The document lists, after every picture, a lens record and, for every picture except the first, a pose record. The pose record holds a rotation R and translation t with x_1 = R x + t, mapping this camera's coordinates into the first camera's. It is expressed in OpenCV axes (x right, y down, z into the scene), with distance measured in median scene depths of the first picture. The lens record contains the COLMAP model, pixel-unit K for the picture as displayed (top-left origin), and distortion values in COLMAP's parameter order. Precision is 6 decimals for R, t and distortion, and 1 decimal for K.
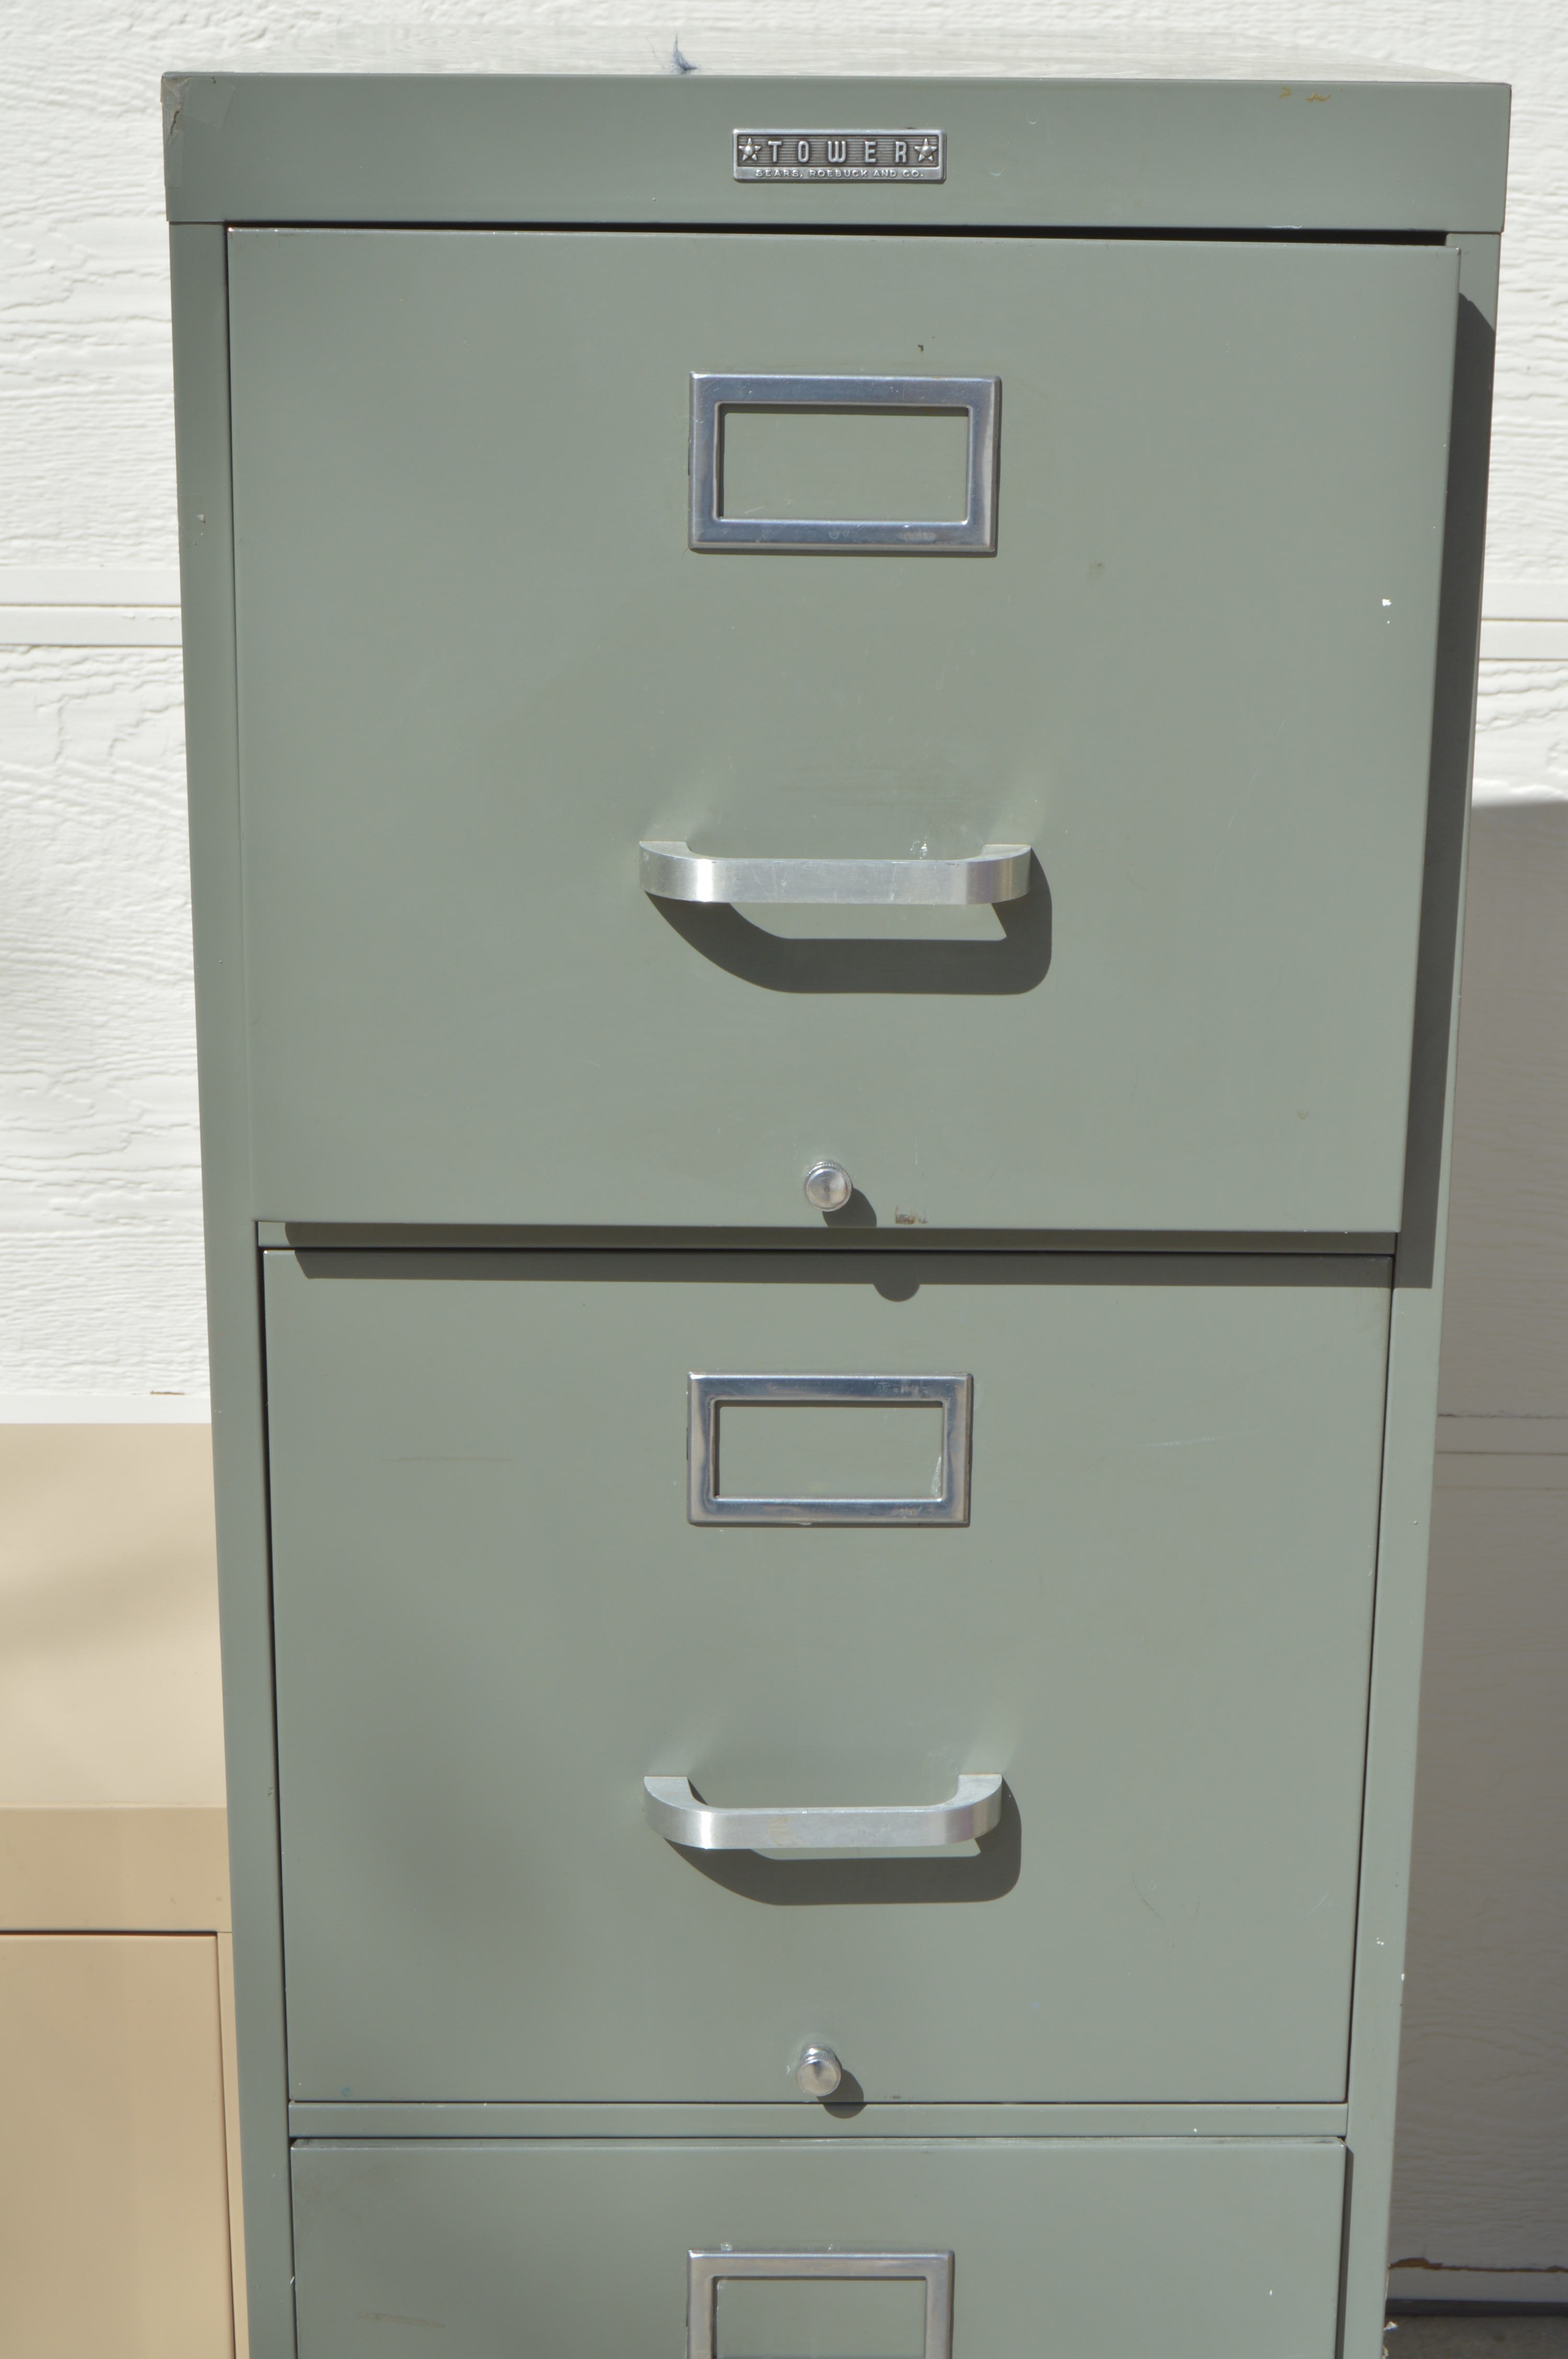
lens RADIAL K [[4015.2, 0, 782.7], [0, 4015.2, 1179.0], [0, 0, 1]] dist [-0.049204, 0.000000]
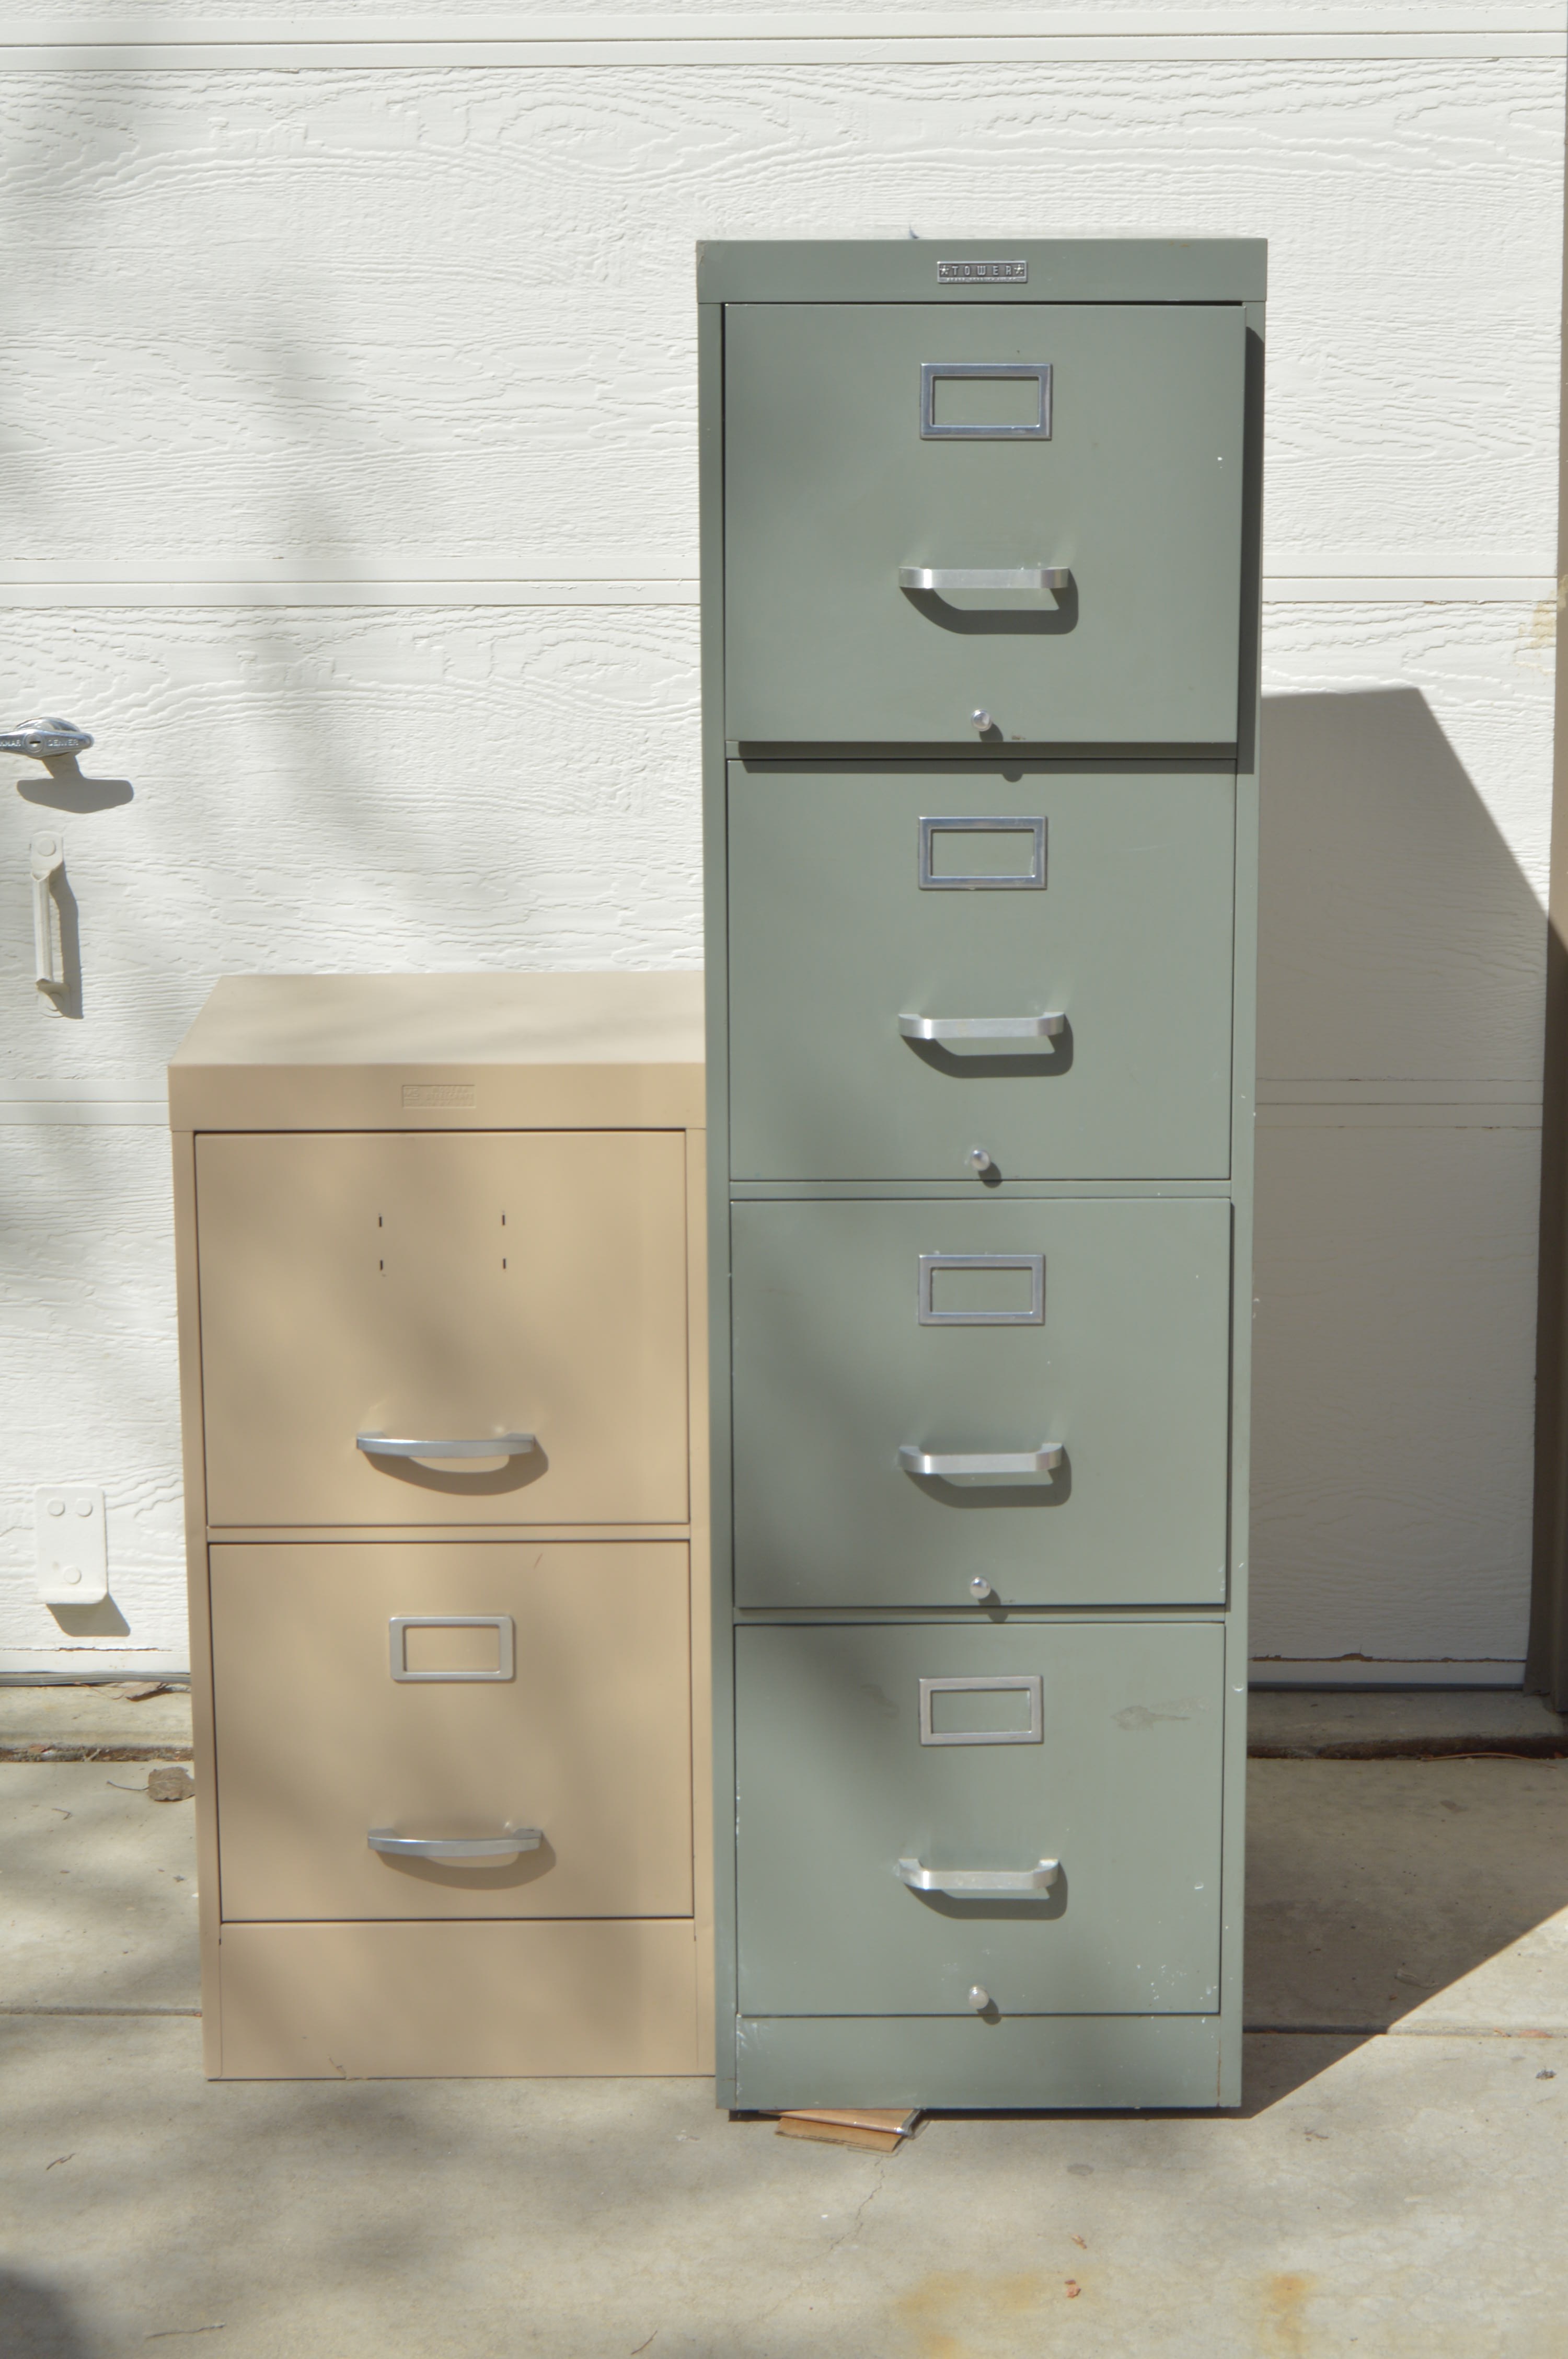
lens RADIAL K [[4757.9, 0, 787.4], [0, 4757.9, 1183.1], [0, 0, 1]] dist [-0.039835, 0.000000]
pose [[0.999864, -0.008632, -0.014023, -0.065520], [0.007337, 0.995922, -0.089925, 0.522458], [0.014742, 0.089810, 0.995850, -1.717284]]
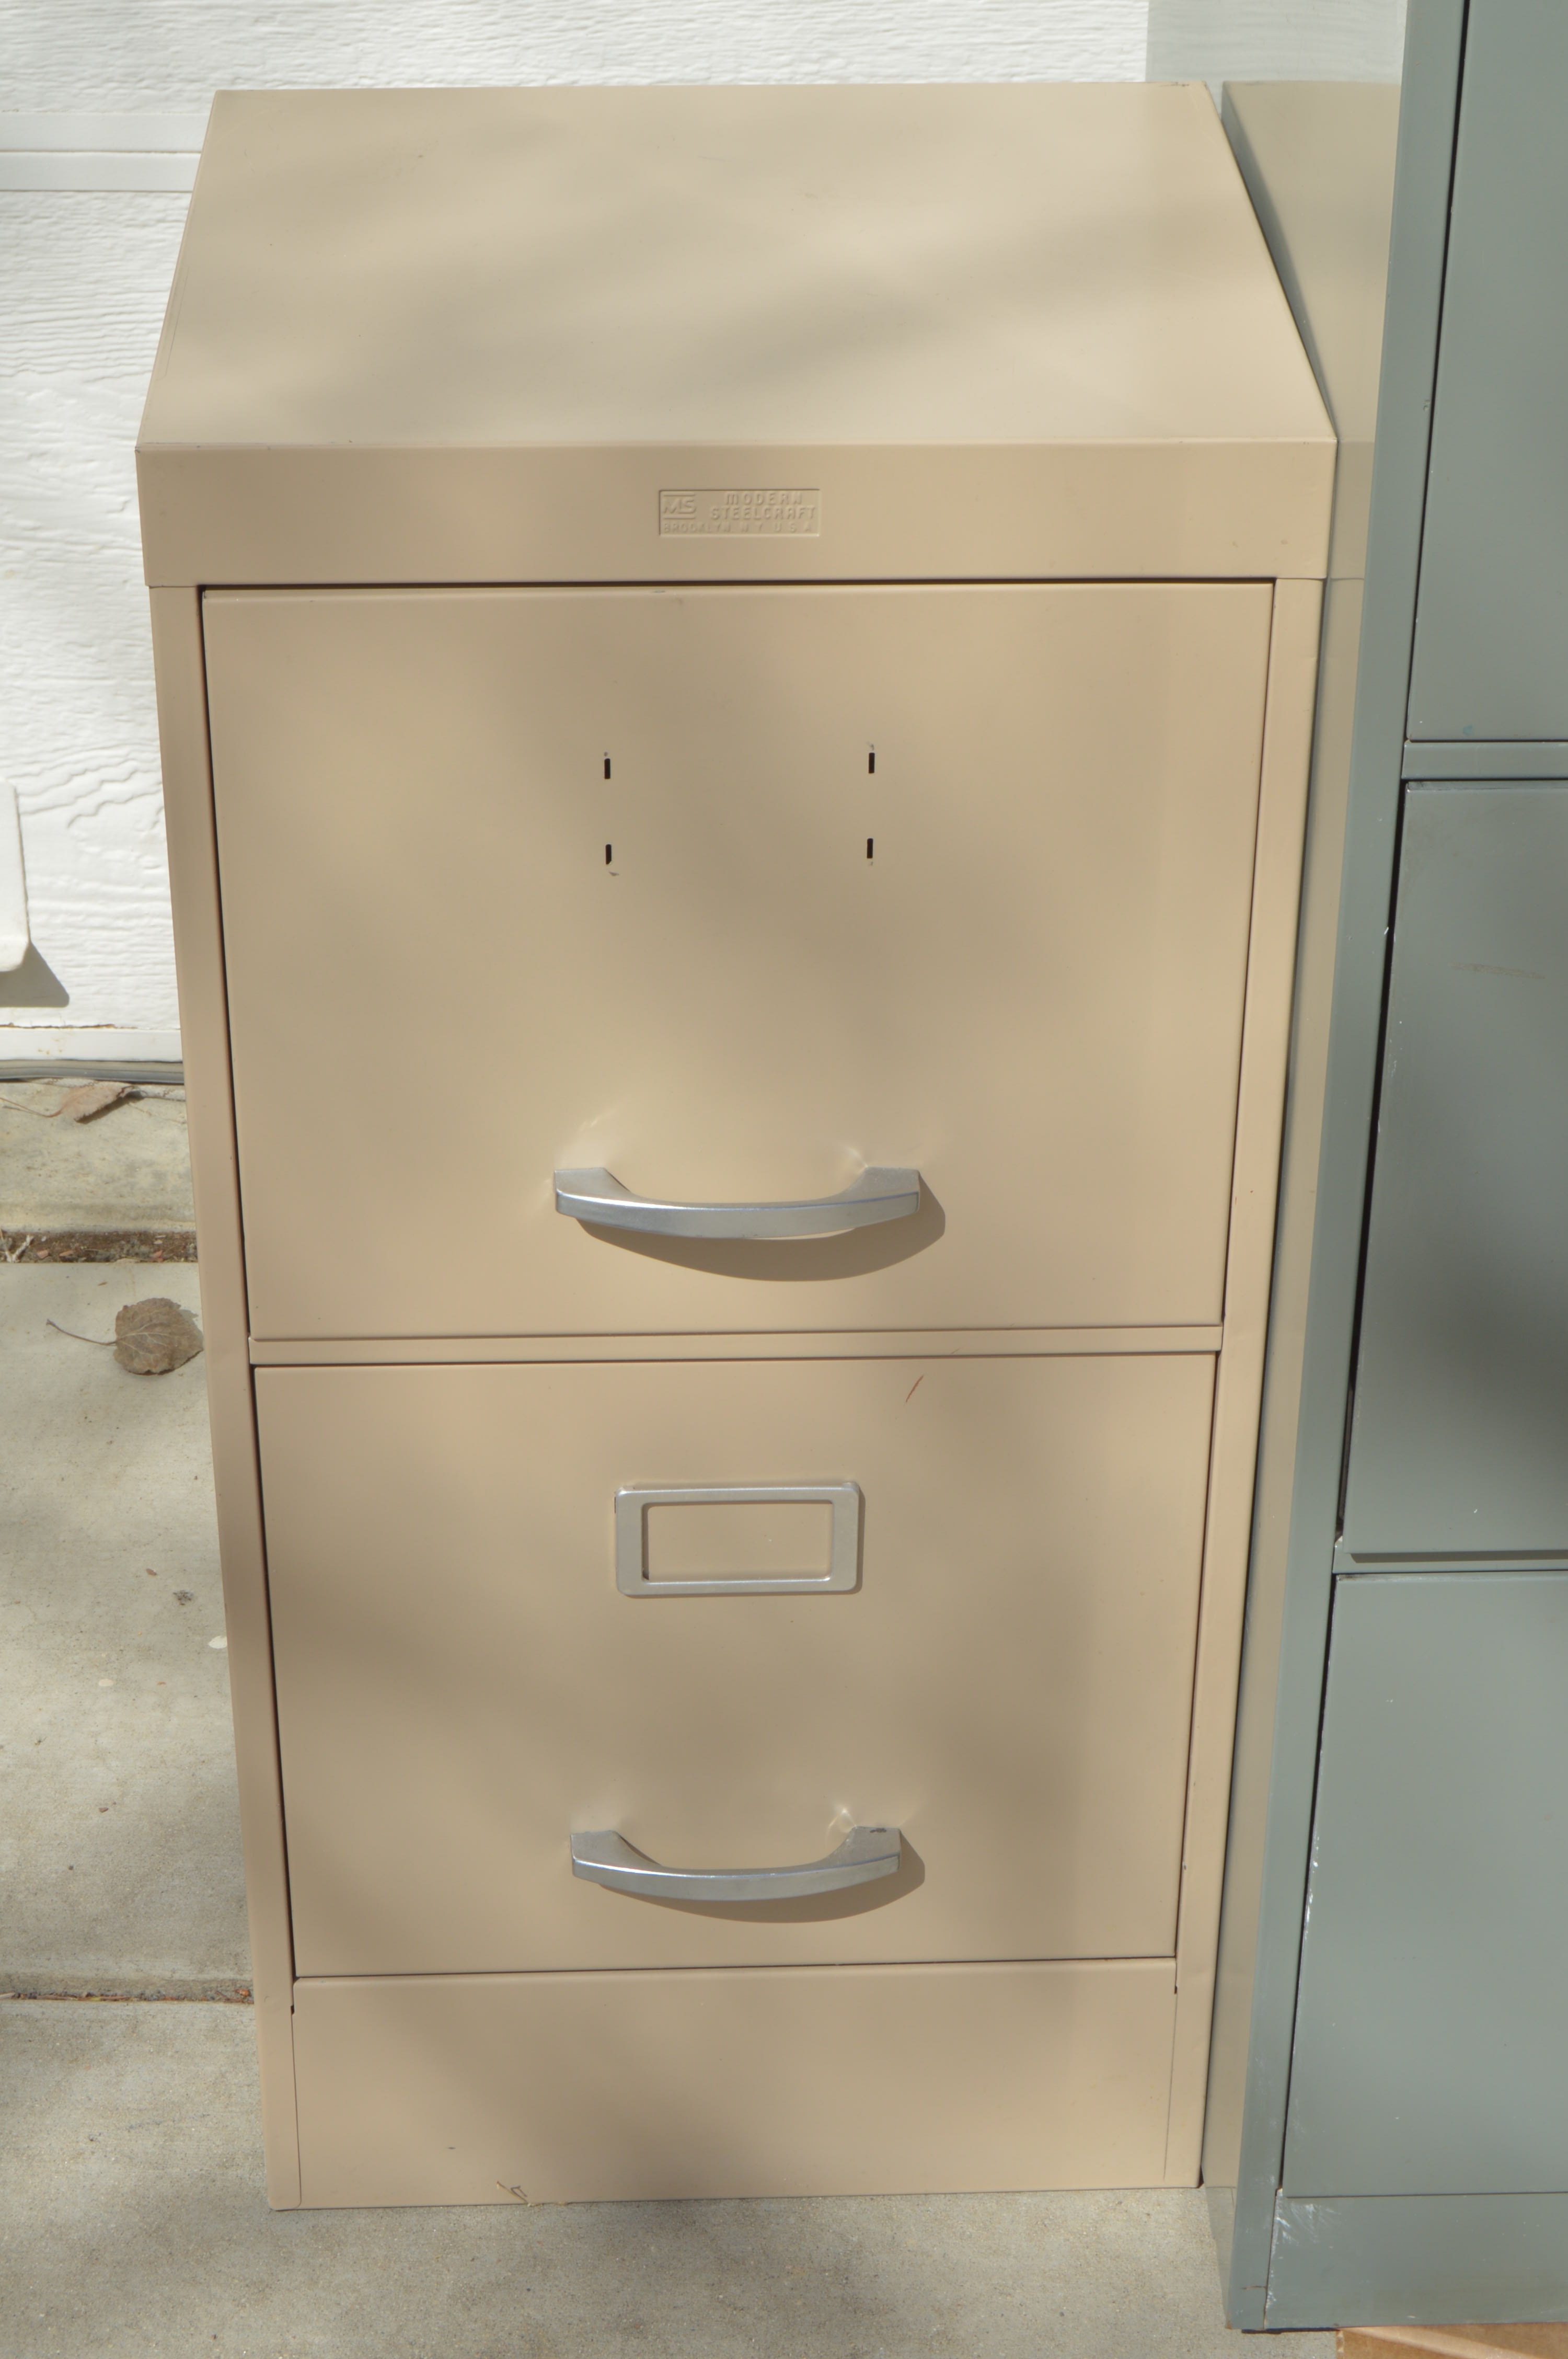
lens RADIAL K [[4448.8, 0, 778.8], [0, 4448.8, 1184.4], [0, 0, 1]] dist [-0.039951, 0.000000]
pose [[0.999890, -0.007825, 0.012562, -0.326364], [0.004514, 0.969585, 0.244712, 0.083658], [-0.014095, -0.244628, 0.969514, -0.055119]]
